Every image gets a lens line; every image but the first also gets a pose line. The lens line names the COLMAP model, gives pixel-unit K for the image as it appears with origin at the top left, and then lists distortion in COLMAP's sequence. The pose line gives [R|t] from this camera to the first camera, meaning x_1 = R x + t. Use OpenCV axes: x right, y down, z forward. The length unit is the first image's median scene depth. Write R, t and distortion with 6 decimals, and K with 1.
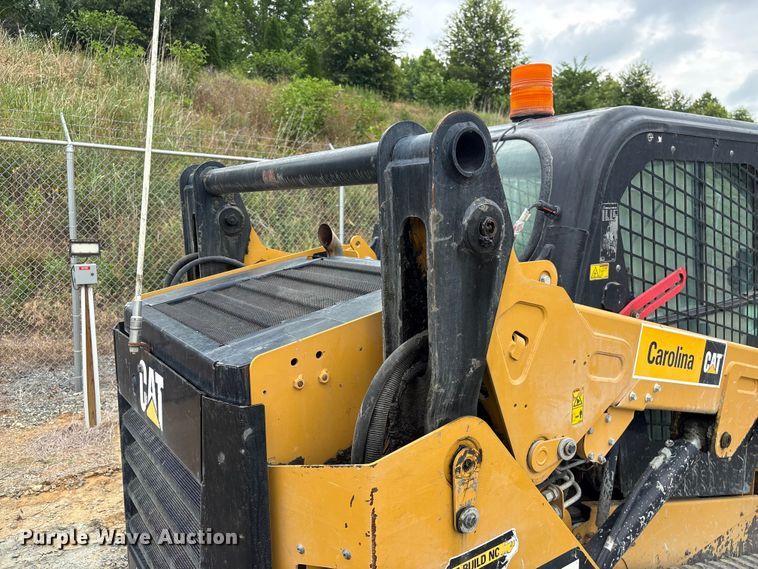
lens RADIAL K [[571.2, 0, 378.0], [0, 571.2, 294.9], [0, 0, 1]] dist [0.086141, -0.103434]
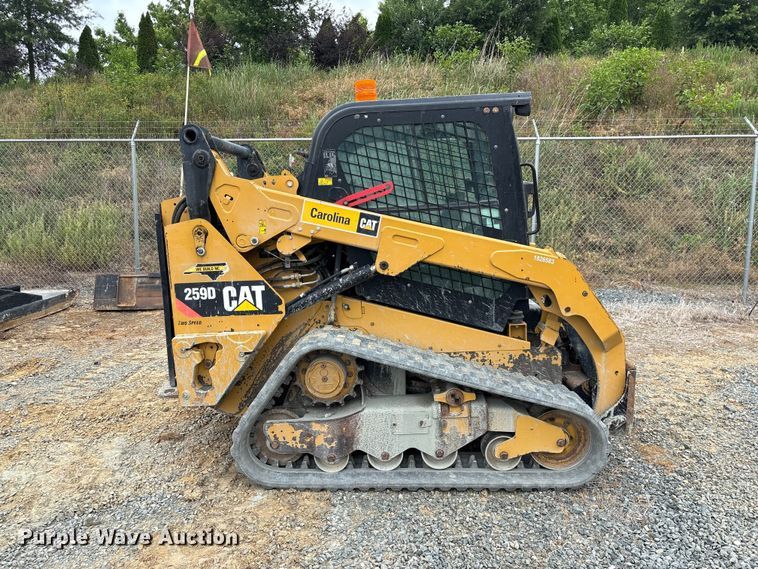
lens RADIAL K [[570.6, 0, 377.1], [0, 570.6, 289.9], [0, 0, 1]] dist [0.056710, -0.062550]
pose [[0.802805, 0.074109, -0.591619, 1.783936], [-0.060809, 0.997248, 0.042405, 0.256622], [0.593133, 0.001933, 0.805102, -0.615658]]
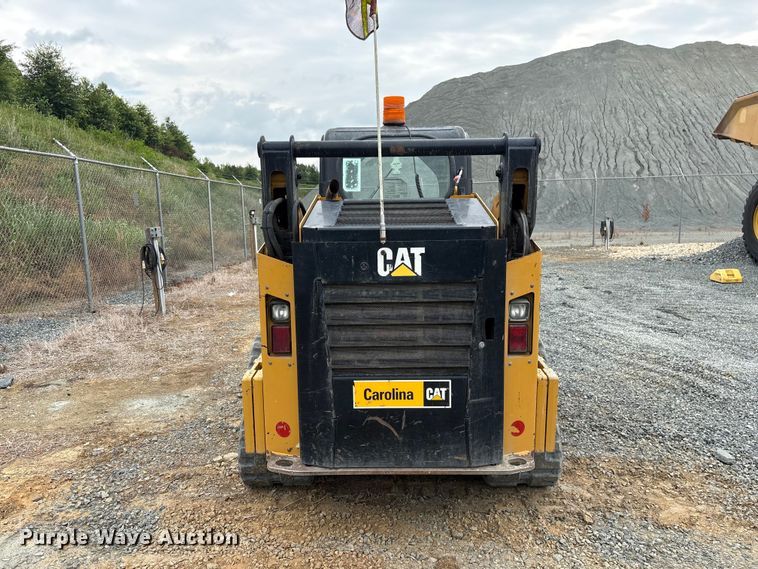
lens RADIAL K [[577.5, 0, 373.2], [0, 577.5, 287.9], [0, 0, 1]] dist [0.054179, -0.058020]
pose [[0.592884, -0.135215, 0.793855, -1.643745], [0.128106, 0.989085, 0.072793, 0.087632], [-0.795033, 0.058540, 0.603735, -0.064723]]
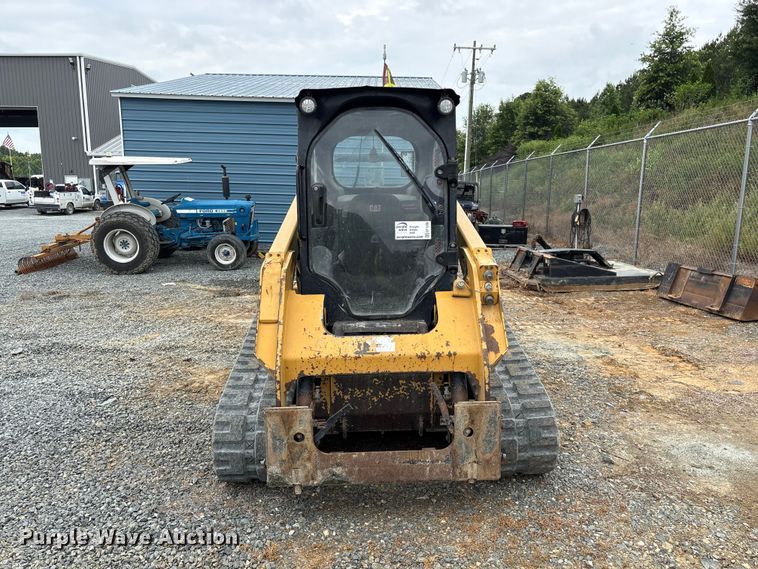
lens RADIAL K [[568.9, 0, 380.0], [0, 568.9, 289.5], [0, 0, 1]] dist [0.092271, -0.108905]
pose [[-0.557180, 0.136335, -0.819123, 2.493604], [-0.100818, 0.968026, 0.229697, -0.213697], [0.824249, 0.210565, -0.525620, 2.747556]]
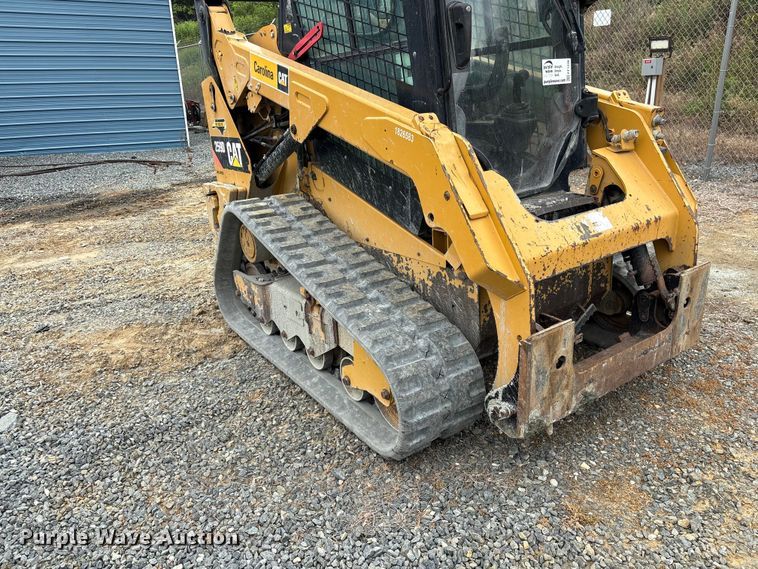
lens RADIAL K [[568.9, 0, 380.0], [0, 568.9, 289.5], [0, 0, 1]] dist [0.092271, -0.108905]
pose [[-0.008819, 0.344666, -0.938684, 2.416328], [-0.081081, 0.935383, 0.344215, 0.085547], [0.996669, 0.079145, 0.019697, 1.282715]]
